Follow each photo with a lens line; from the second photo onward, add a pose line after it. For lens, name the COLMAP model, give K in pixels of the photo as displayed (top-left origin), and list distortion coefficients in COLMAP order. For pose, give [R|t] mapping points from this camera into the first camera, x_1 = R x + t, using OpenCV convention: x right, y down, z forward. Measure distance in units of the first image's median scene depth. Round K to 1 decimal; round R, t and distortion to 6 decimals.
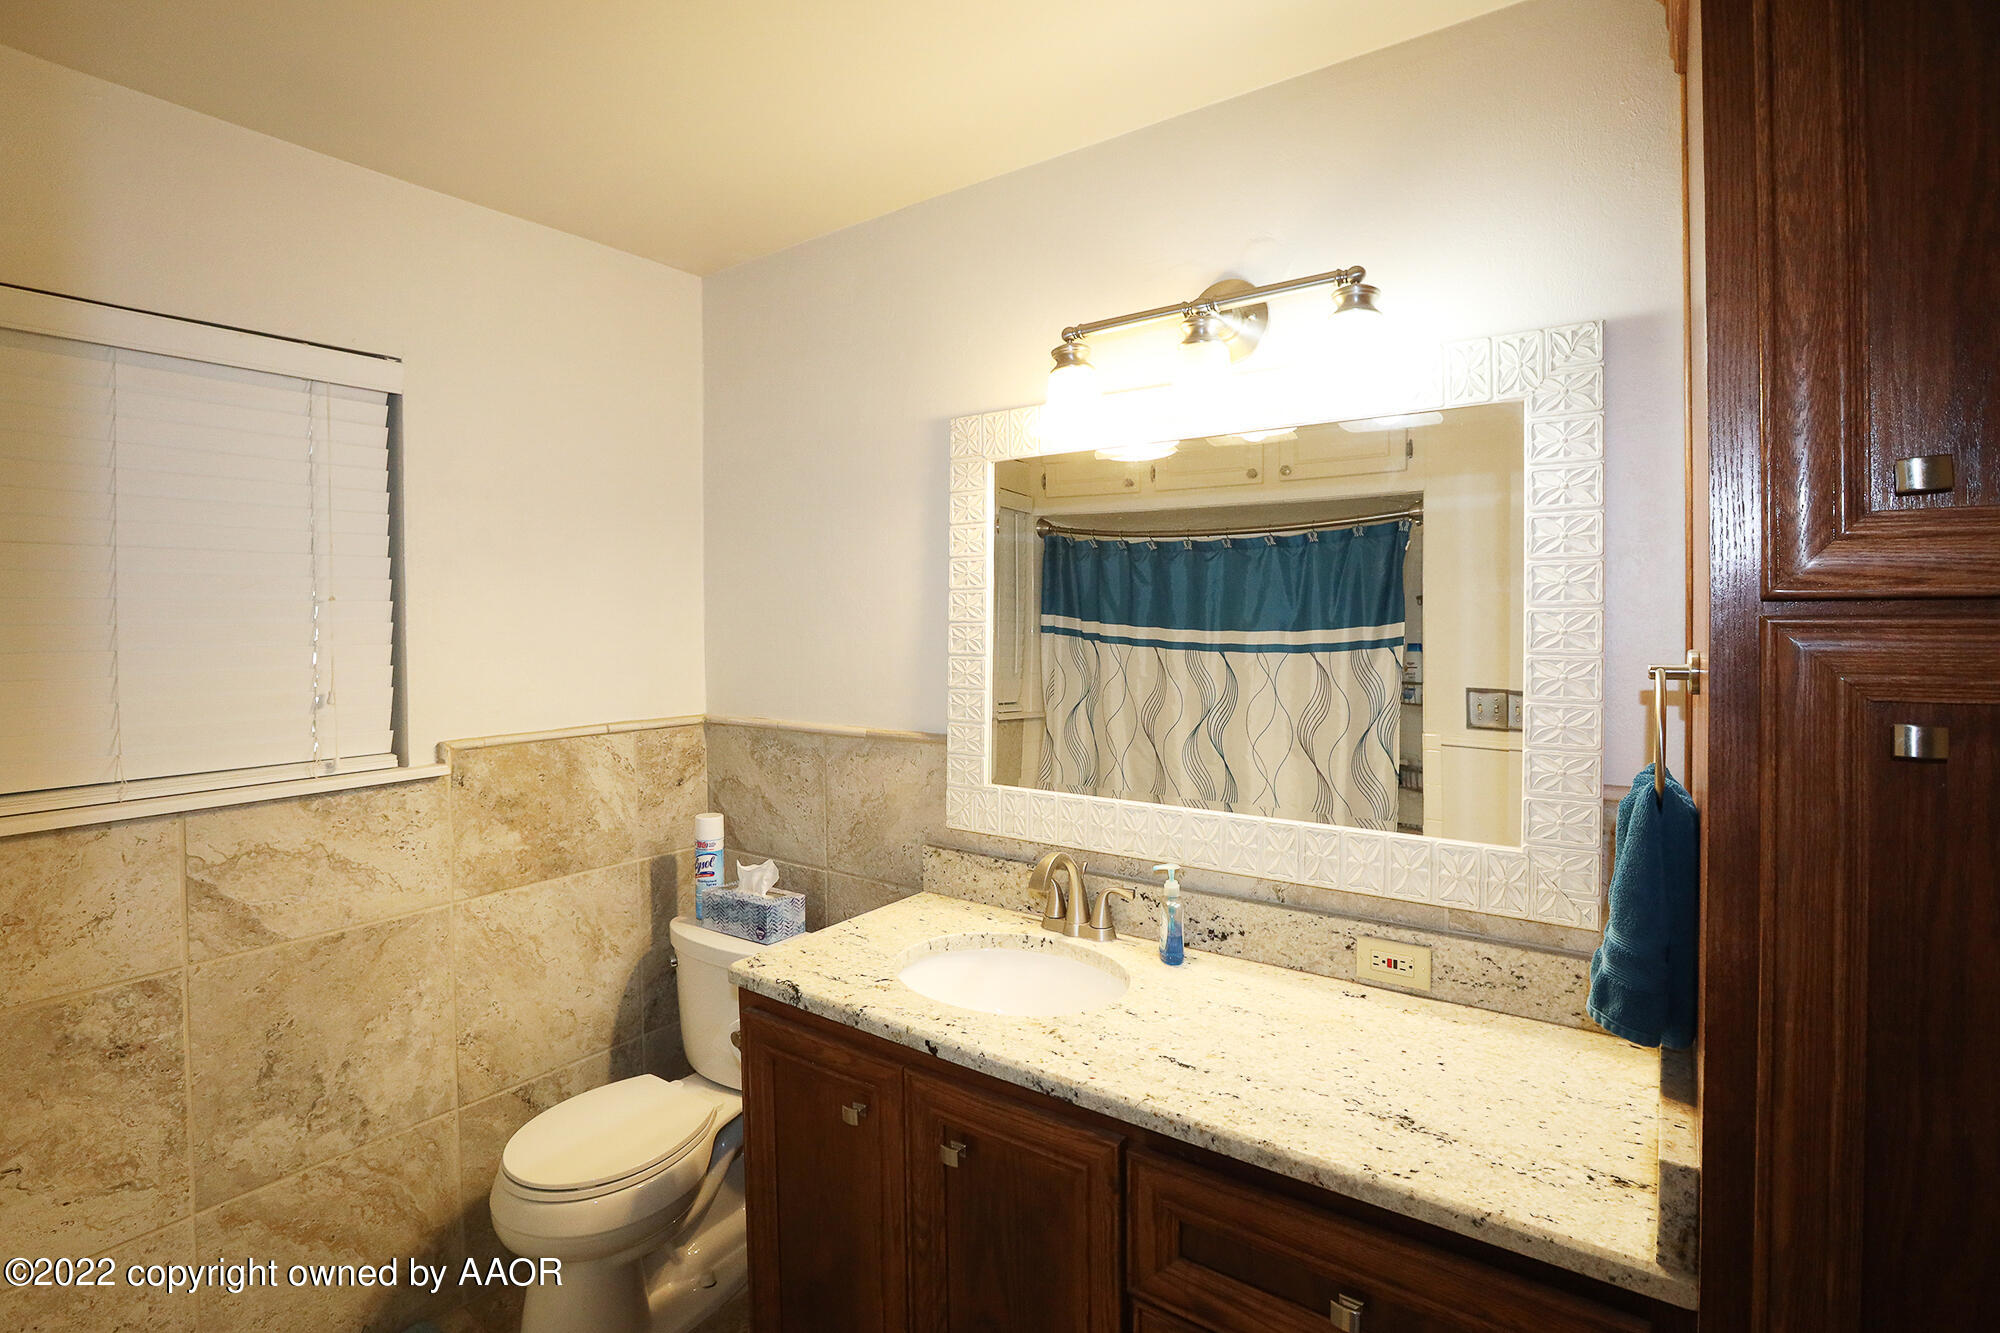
lens RADIAL K [[1004.2, 0, 1003.2], [0, 1004.2, 616.9], [0, 0, 1]] dist [0.001020, 0.024140]
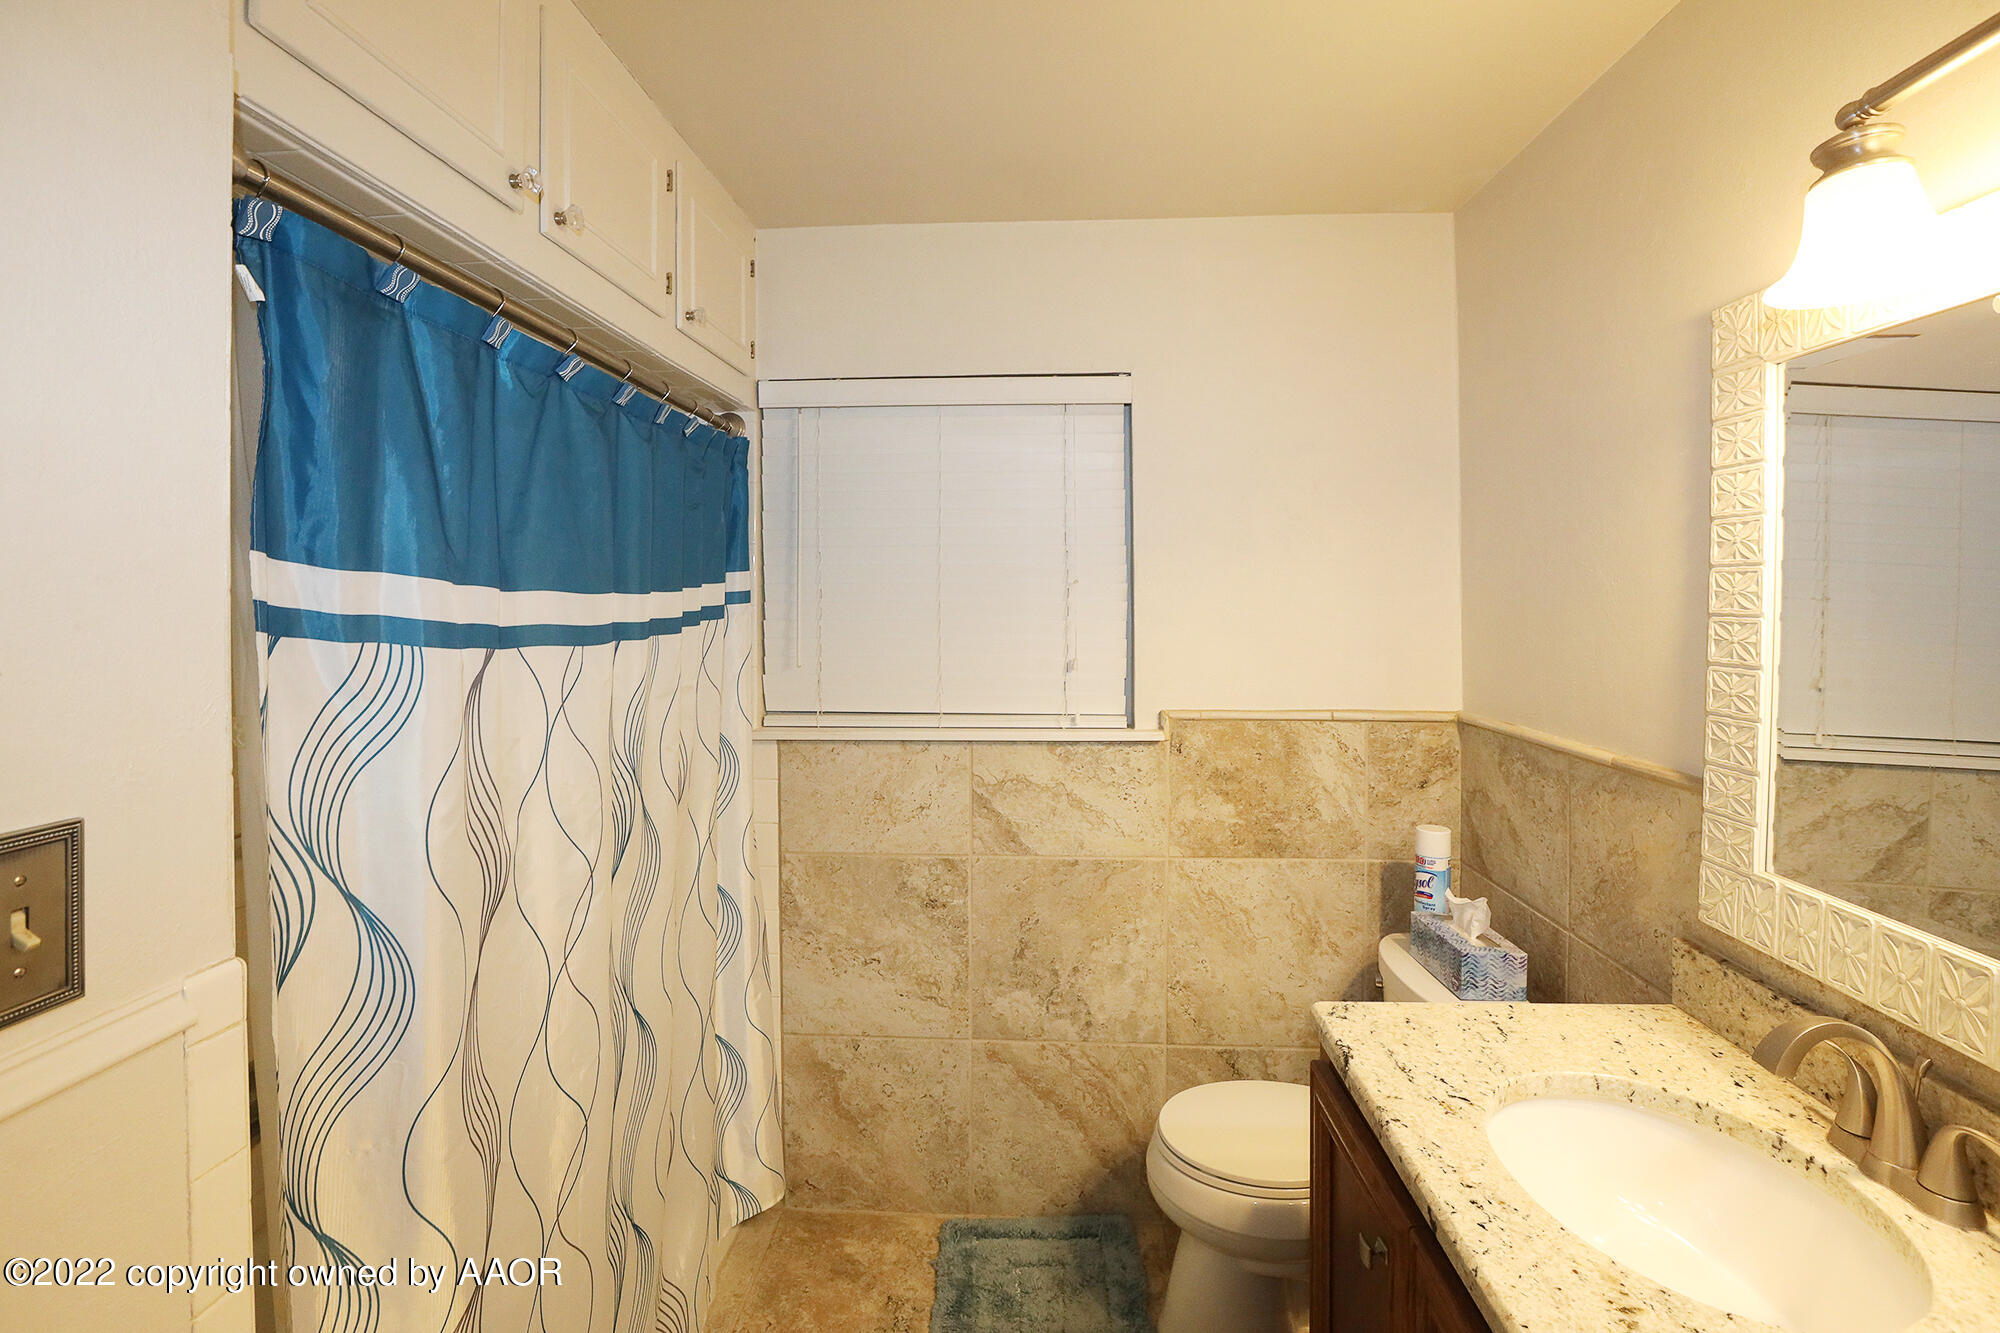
lens RADIAL K [[967.6, 0, 1000.6], [0, 967.6, 590.8], [0, 0, 1]] dist [-0.015688, 0.019935]
pose [[0.552733, 0.006582, -0.833332, 0.228489], [-0.007963, 0.999965, 0.002616, -0.008664], [0.833320, 0.005190, 0.552766, 0.262648]]
